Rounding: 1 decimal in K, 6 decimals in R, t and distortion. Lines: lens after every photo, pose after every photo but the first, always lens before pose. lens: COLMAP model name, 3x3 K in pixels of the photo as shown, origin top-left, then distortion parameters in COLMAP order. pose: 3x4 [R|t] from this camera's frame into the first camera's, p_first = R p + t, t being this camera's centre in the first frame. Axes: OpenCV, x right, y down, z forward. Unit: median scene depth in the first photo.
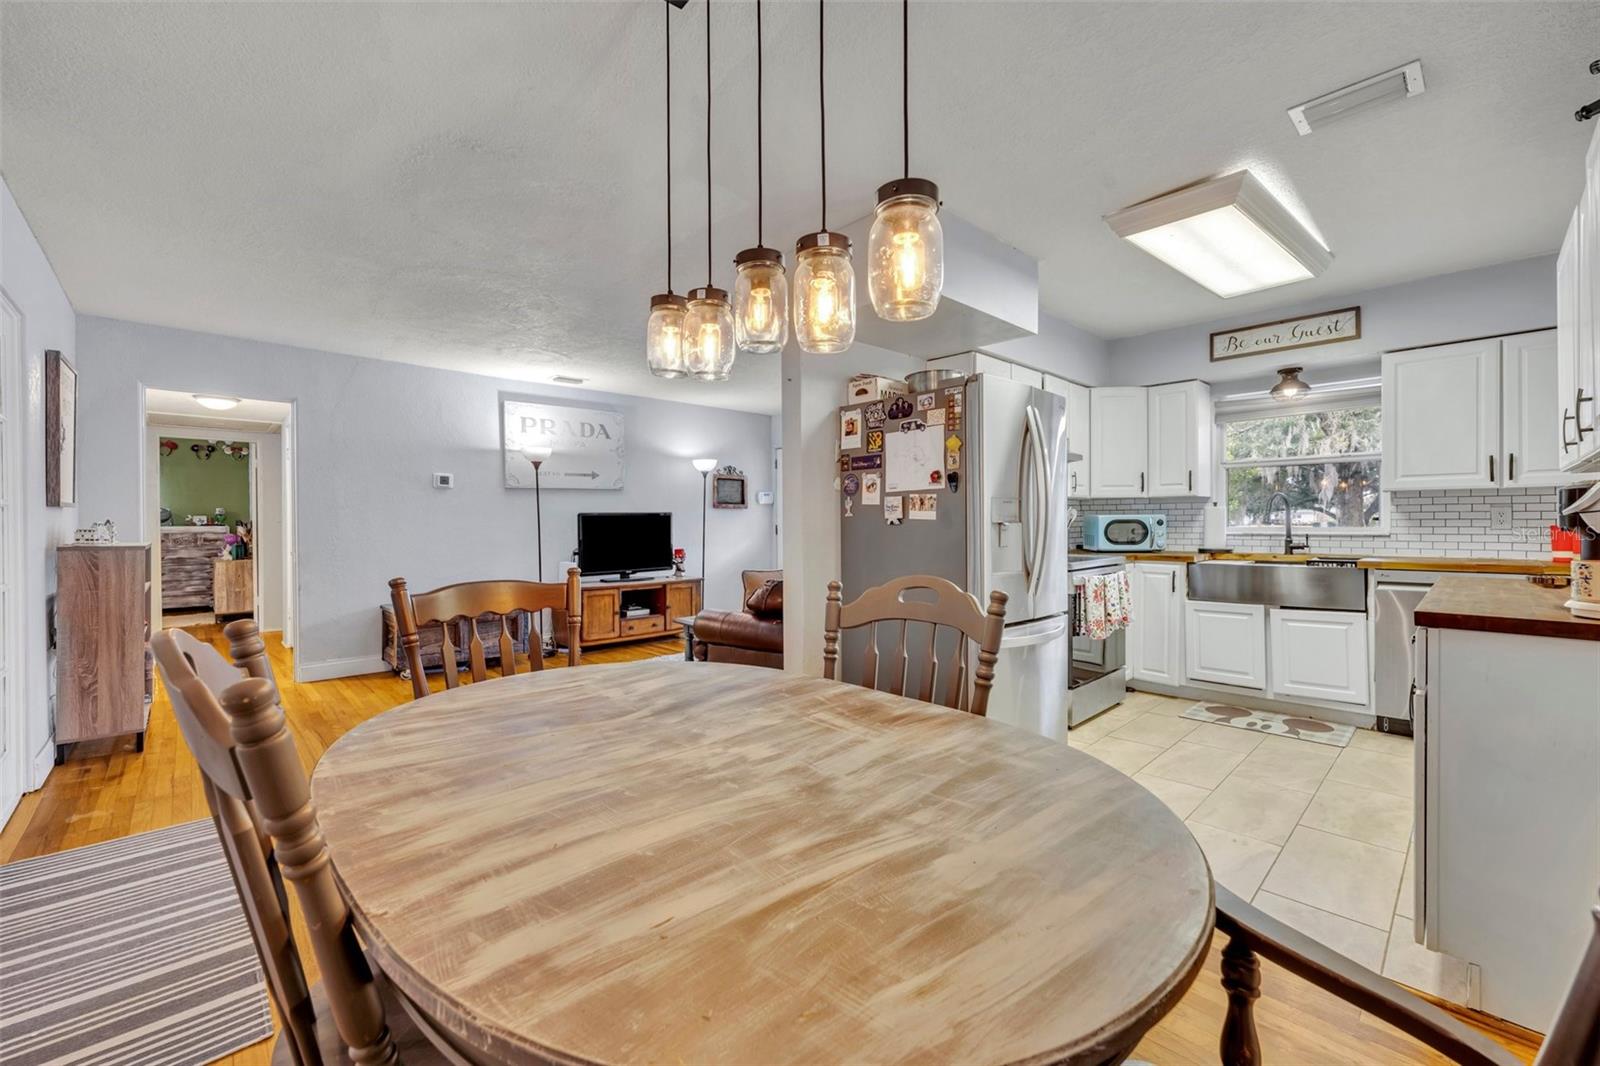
lens RADIAL K [[651.5, 0, 806.0], [0, 651.5, 524.4], [0, 0, 1]] dist [-0.000081, 0.000214]
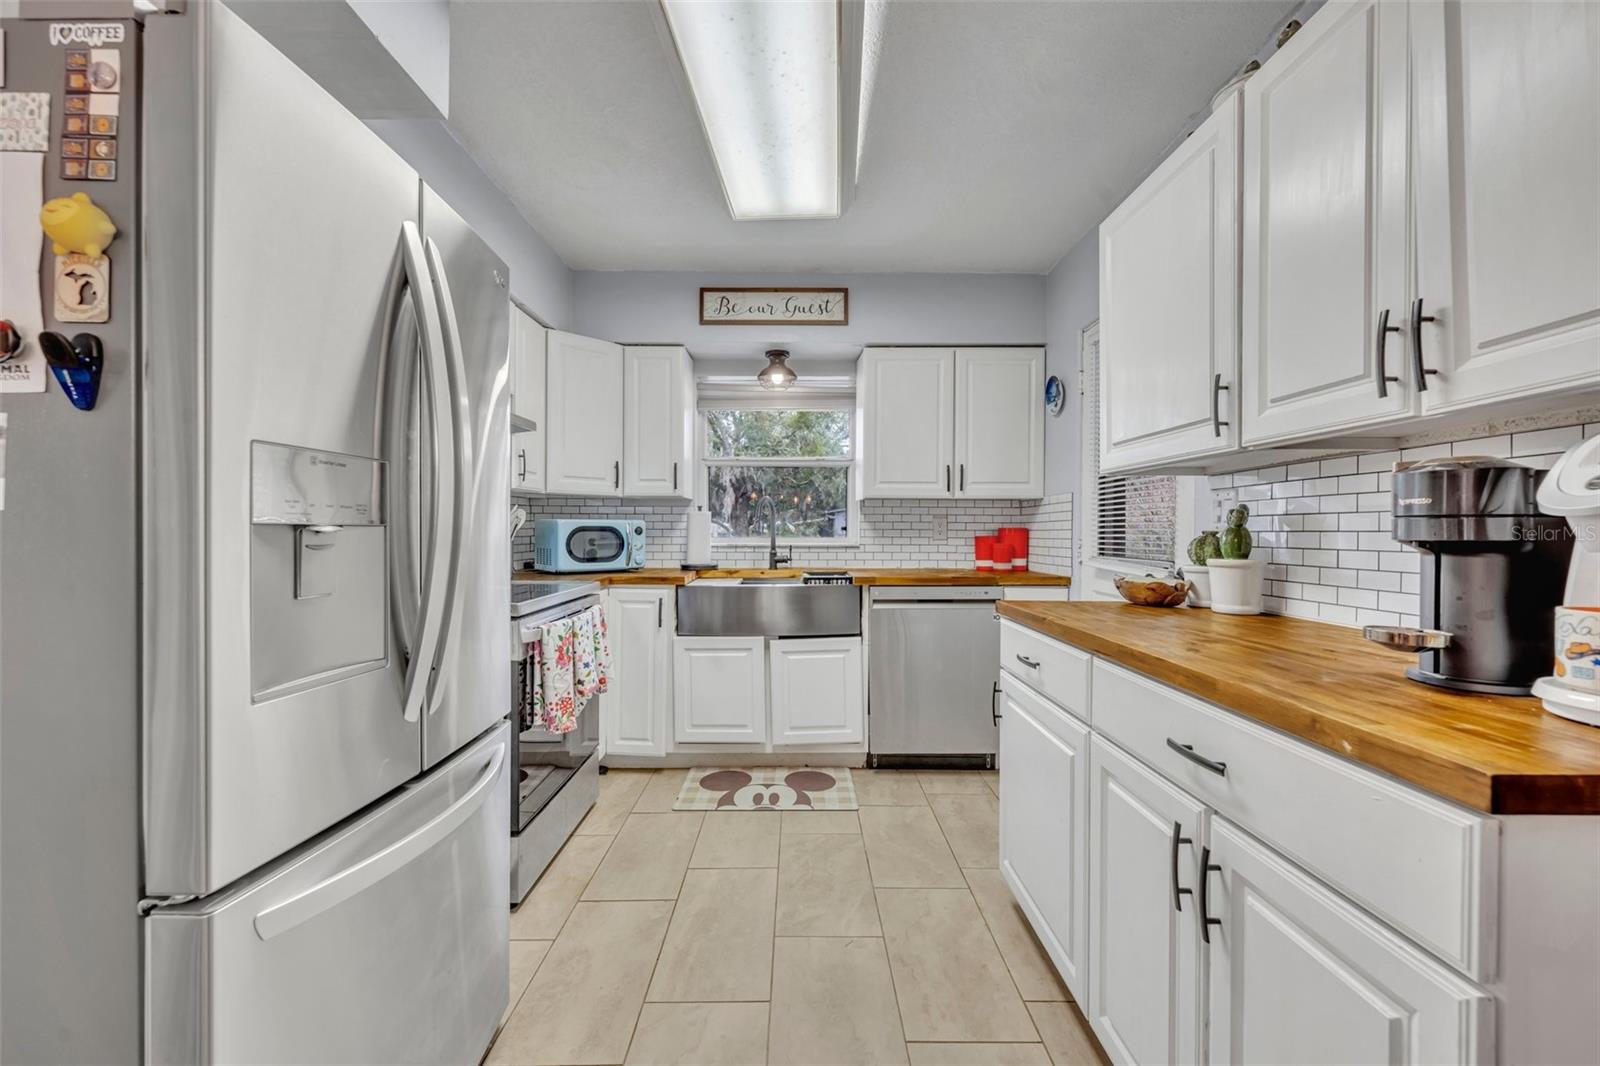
lens RADIAL K [[639.3, 0, 800.0], [0, 639.3, 533.0], [0, 0, 1]] dist [0.001038, 0.000069]
pose [[0.691191, 0.005488, 0.722651, 0.161419], [-0.004458, 0.999985, -0.003330, 0.001184], [-0.722658, -0.000919, 0.691205, 0.404246]]
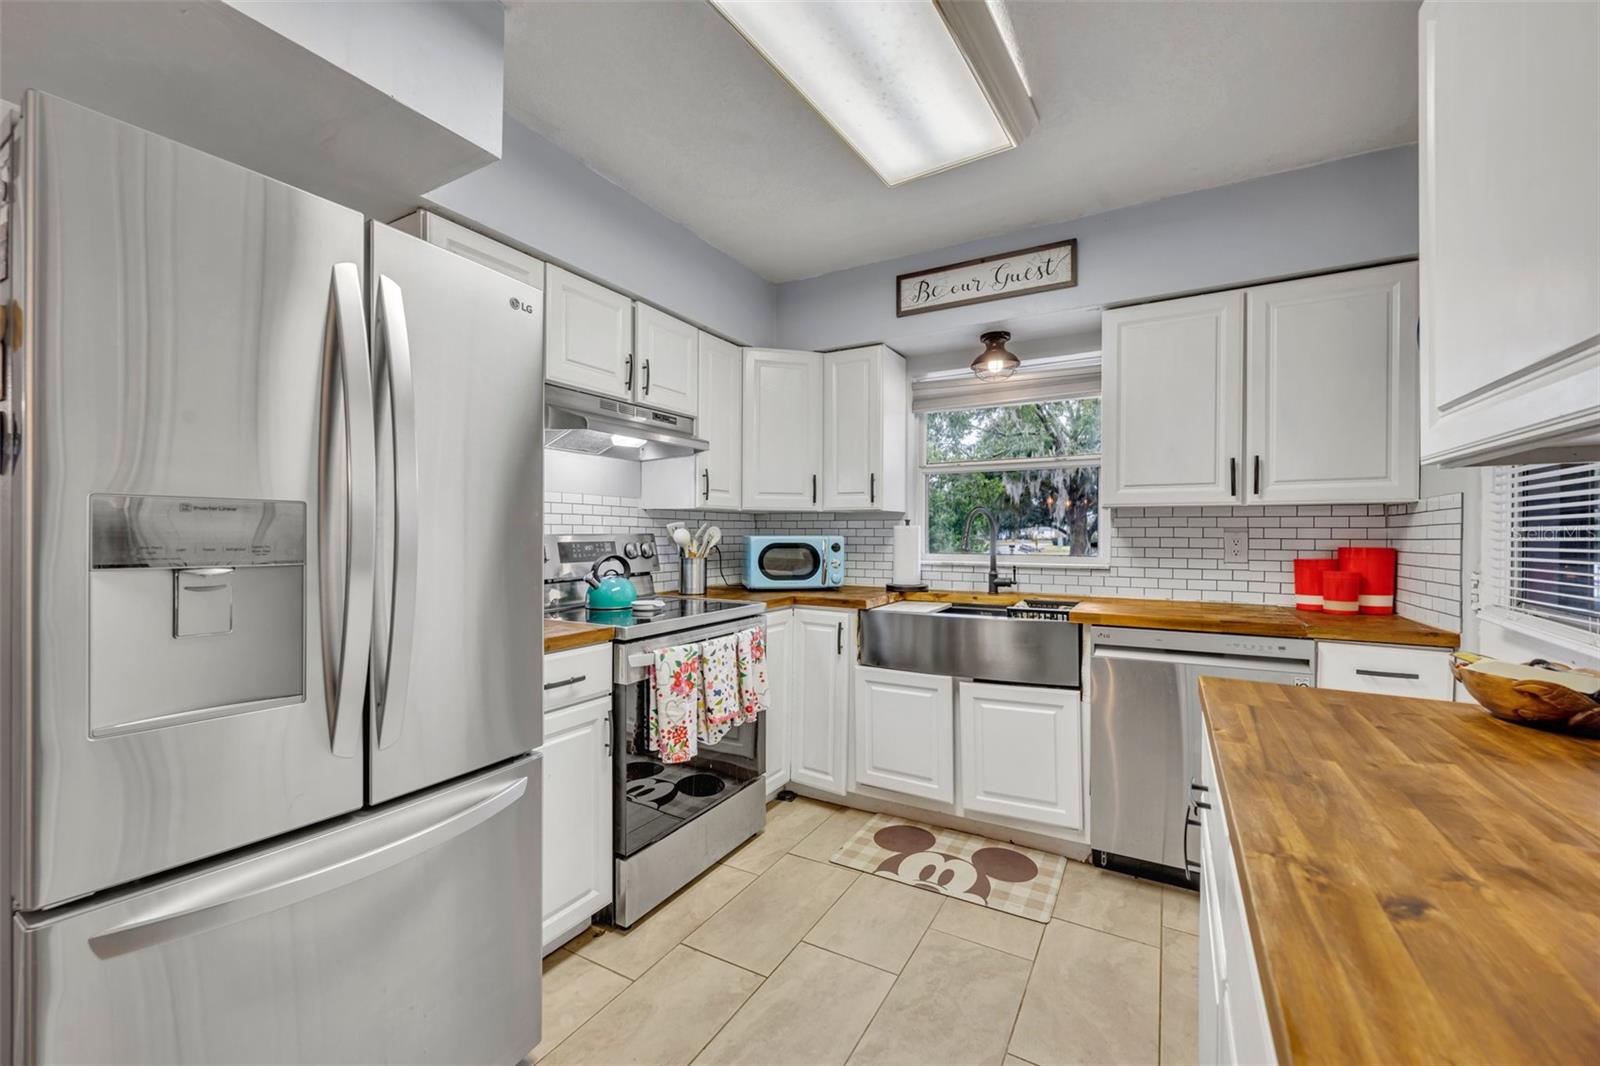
lens RADIAL K [[639.6, 0, 798.7], [0, 639.6, 536.0], [0, 0, 1]] dist [-0.000862, 0.000081]
pose [[0.960183, 0.008646, 0.279239, 0.346430], [-0.008335, 0.999963, -0.002299, -0.014541], [-0.279249, -0.000120, 0.960219, 0.392543]]
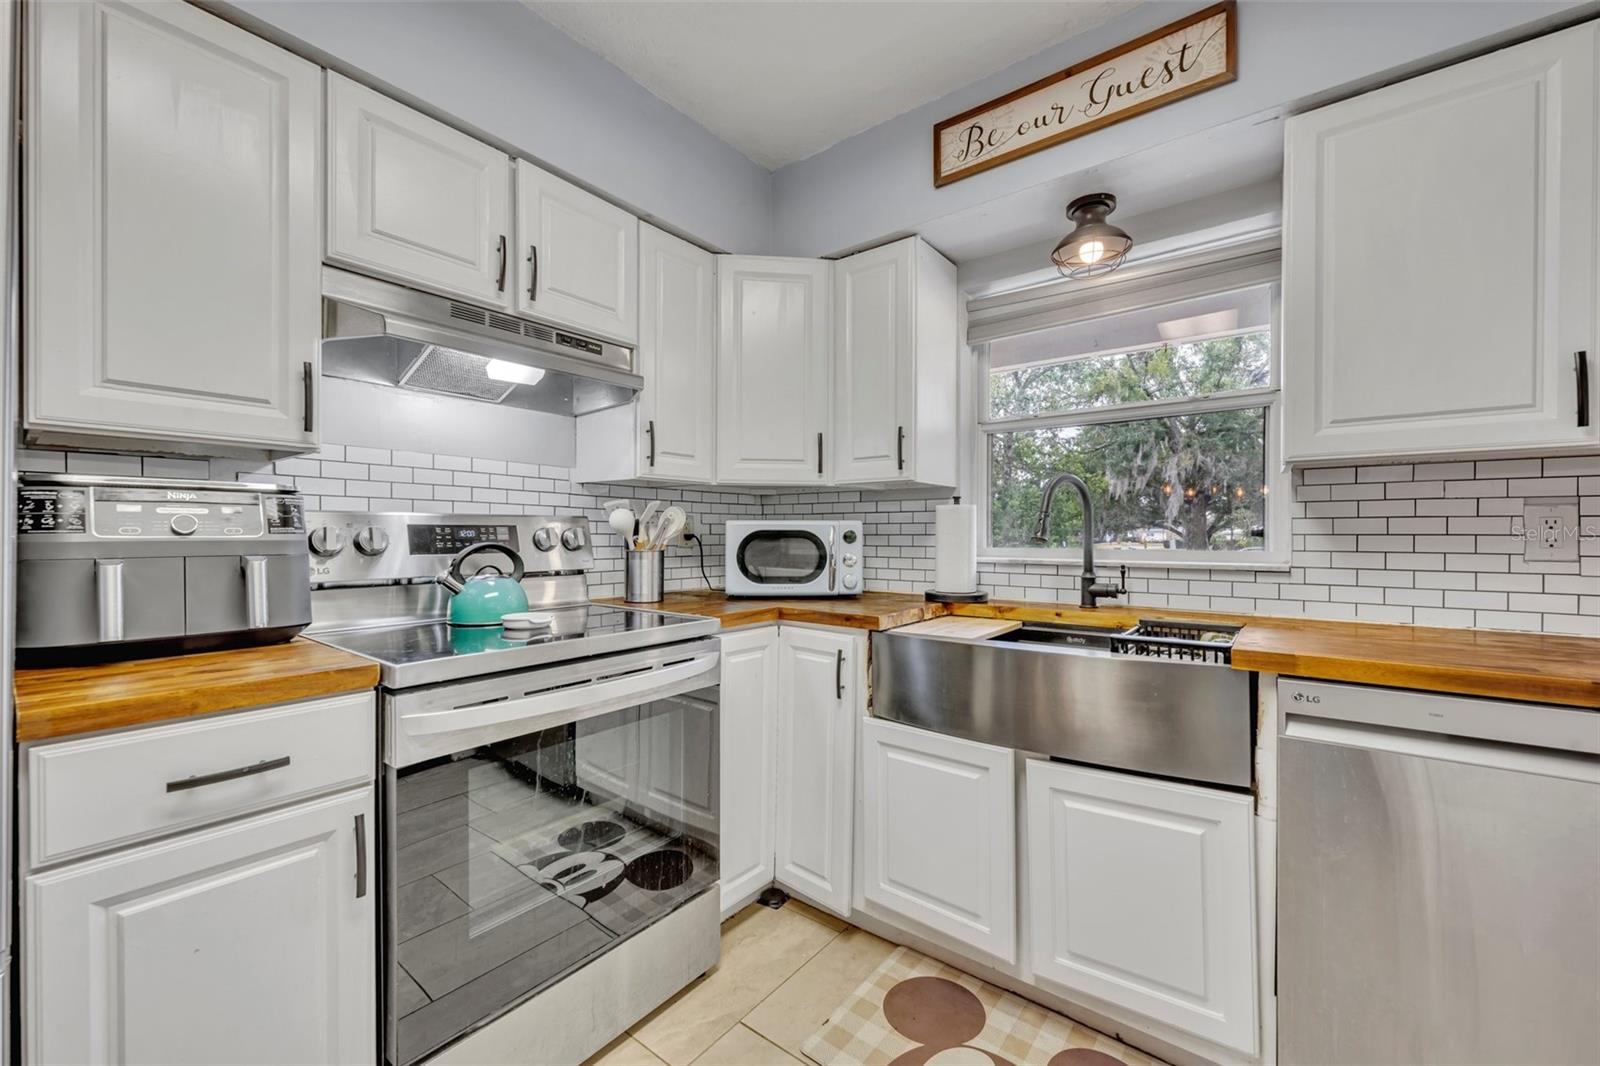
lens RADIAL K [[640.2, 0, 803.1], [0, 640.2, 535.9], [0, 0, 1]] dist [-0.000470, 0.000055]
pose [[0.988986, 0.009761, 0.147688, 0.483931], [-0.009188, 0.999947, -0.004565, -0.001486], [-0.147725, 0.003157, 0.989023, 0.592821]]
